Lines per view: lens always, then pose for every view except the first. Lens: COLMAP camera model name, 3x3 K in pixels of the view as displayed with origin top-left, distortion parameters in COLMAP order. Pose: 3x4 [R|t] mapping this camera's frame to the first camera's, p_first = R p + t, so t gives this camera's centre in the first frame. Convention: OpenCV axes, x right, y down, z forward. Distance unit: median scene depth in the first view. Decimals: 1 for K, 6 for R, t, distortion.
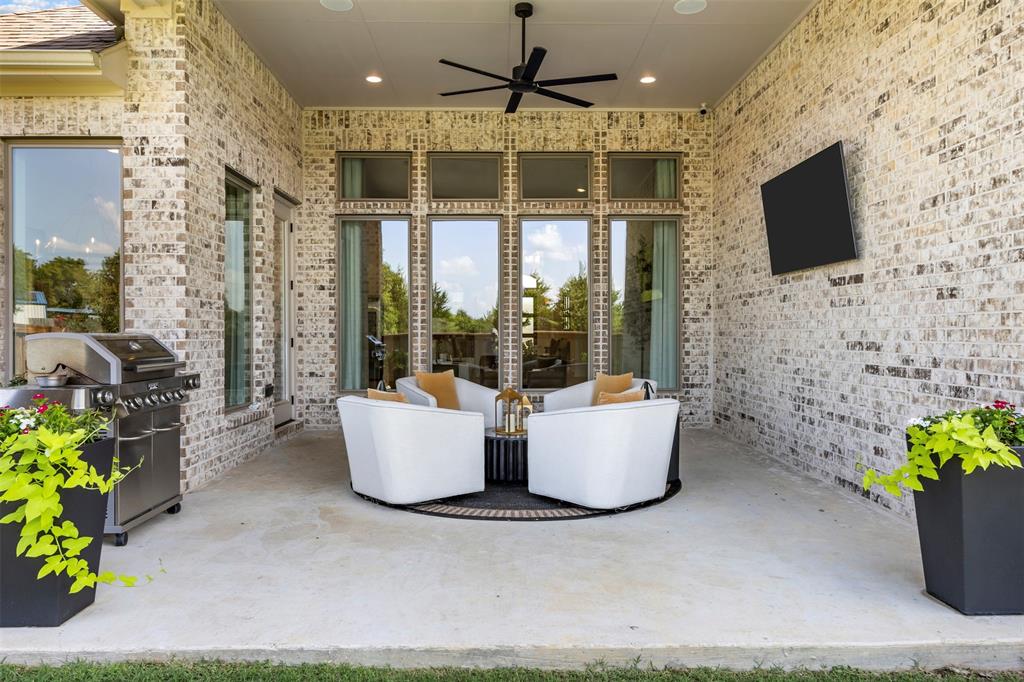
lens RADIAL K [[683.0, 0, 513.5], [0, 683.0, 333.6], [0, 0, 1]] dist [0.000647, -0.002544]
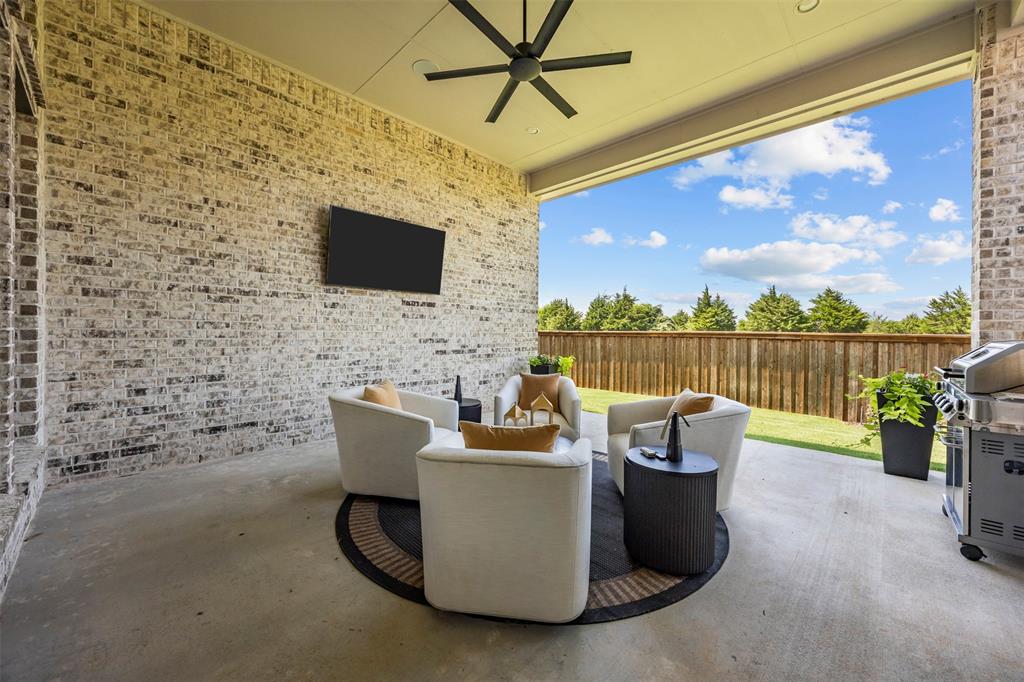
lens RADIAL K [[391.4, 0, 509.8], [0, 391.4, 334.5], [0, 0, 1]] dist [-0.001480, -0.000192]
pose [[-0.702299, -0.007999, 0.711838, -0.372089], [-0.005872, 0.999968, 0.005443, -0.005895], [-0.711858, -0.000357, -0.702323, 1.468825]]
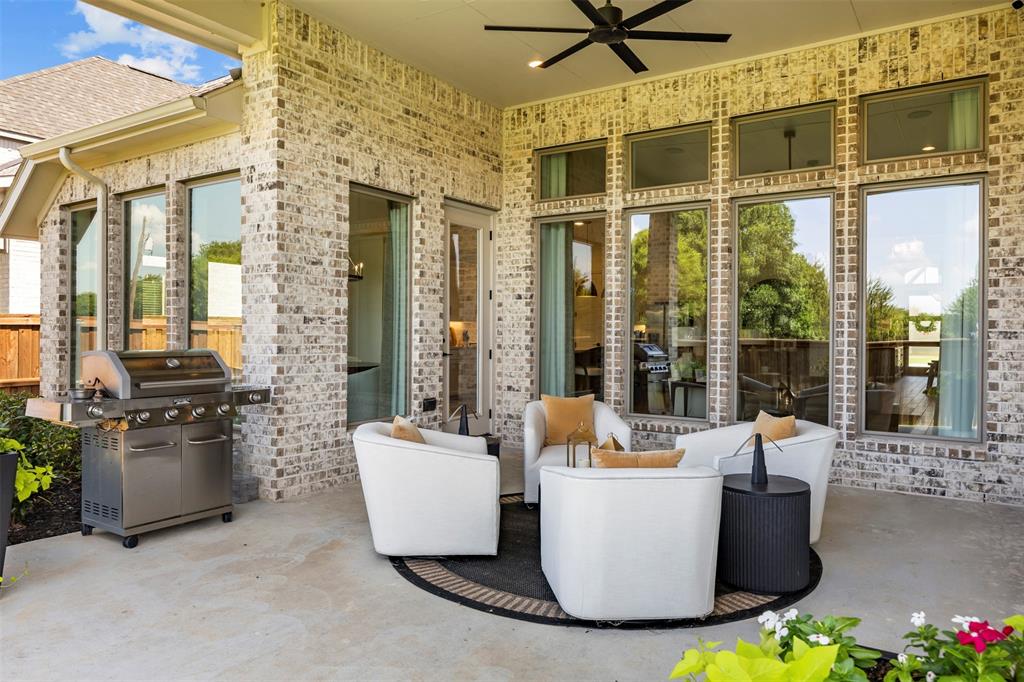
lens RADIAL K [[697.2, 0, 508.7], [0, 697.2, 333.7], [0, 0, 1]] dist [-0.001175, -0.000522]
pose [[0.818927, 0.008918, -0.573829, 0.387697], [-0.009690, 0.999952, 0.001711, -0.026534], [0.573816, 0.004160, 0.818974, 0.305619]]
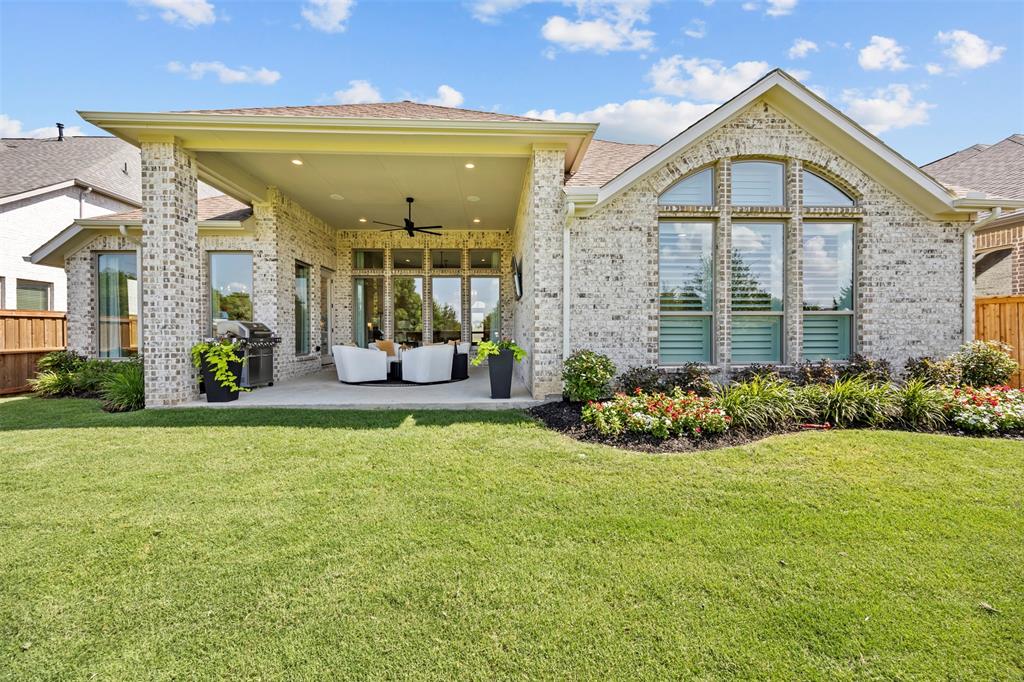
lens RADIAL K [[390.7, 0, 510.9], [0, 390.7, 337.1], [0, 0, 1]] dist [-0.000827, -0.000055]
pose [[0.999656, -0.004147, 0.025885, 0.372893], [0.003995, 0.999975, 0.005915, 0.045143], [-0.025909, -0.005810, 0.999647, -0.524877]]
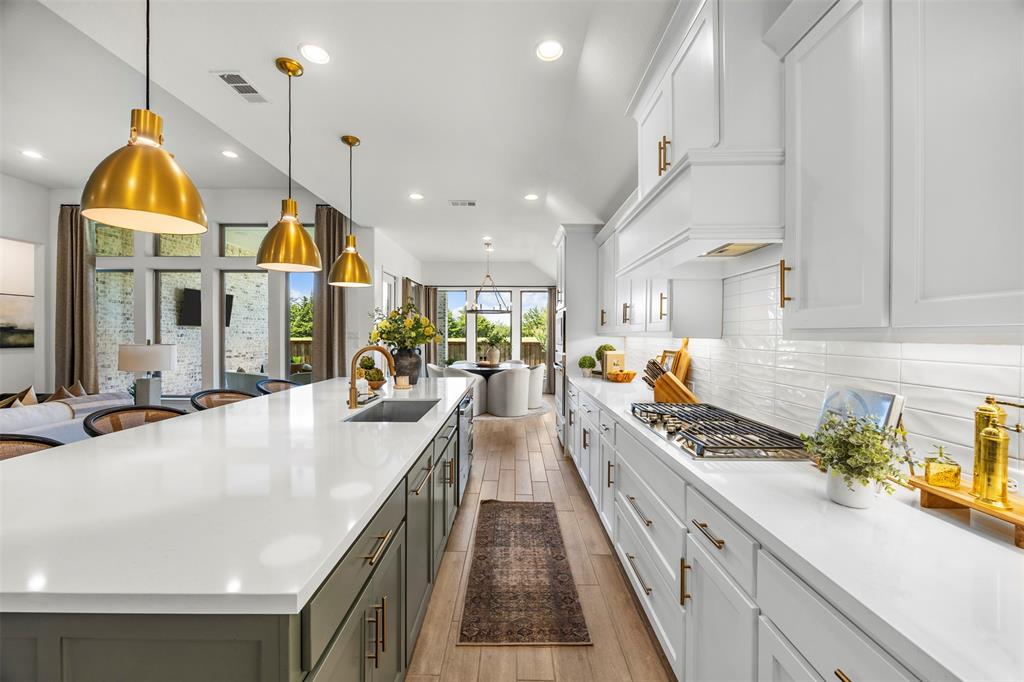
lens RADIAL K [[391.4, 0, 509.8], [0, 391.4, 334.5], [0, 0, 1]] dist [-0.001480, -0.000192]
pose [[-0.999426, 0.000688, 0.033860, -0.966598], [0.000679, 1.000000, -0.000268, -0.061767], [-0.033860, -0.000245, -0.999427, 2.747099]]
